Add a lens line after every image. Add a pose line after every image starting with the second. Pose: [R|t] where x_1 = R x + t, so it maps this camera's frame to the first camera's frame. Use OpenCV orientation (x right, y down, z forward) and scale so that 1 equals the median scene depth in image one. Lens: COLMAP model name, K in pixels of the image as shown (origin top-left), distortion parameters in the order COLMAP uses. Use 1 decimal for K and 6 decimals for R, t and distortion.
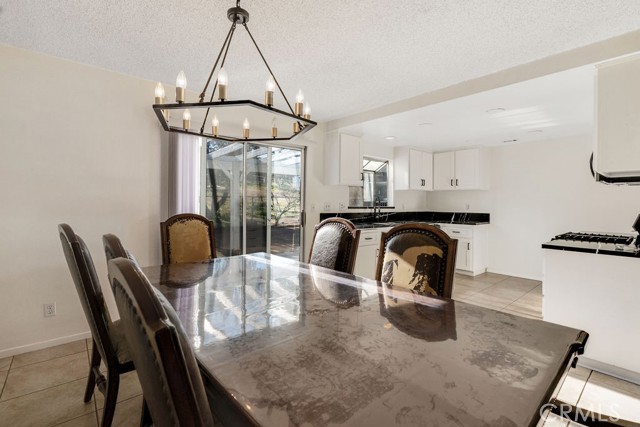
lens RADIAL K [[295.3, 0, 320.3], [0, 295.3, 204.3], [0, 0, 1]] dist [-0.001163, -0.000180]
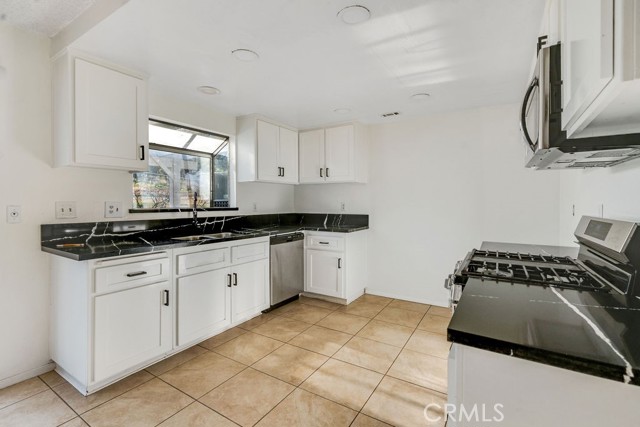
lens RADIAL K [[295.3, 0, 318.9], [0, 295.3, 208.9], [0, 0, 1]] dist [-0.001163, -0.000180]
pose [[0.954016, -0.016686, 0.299290, 0.225434], [0.011149, 0.999734, 0.020199, 0.000022], [-0.299547, -0.015933, 0.953948, 0.320283]]
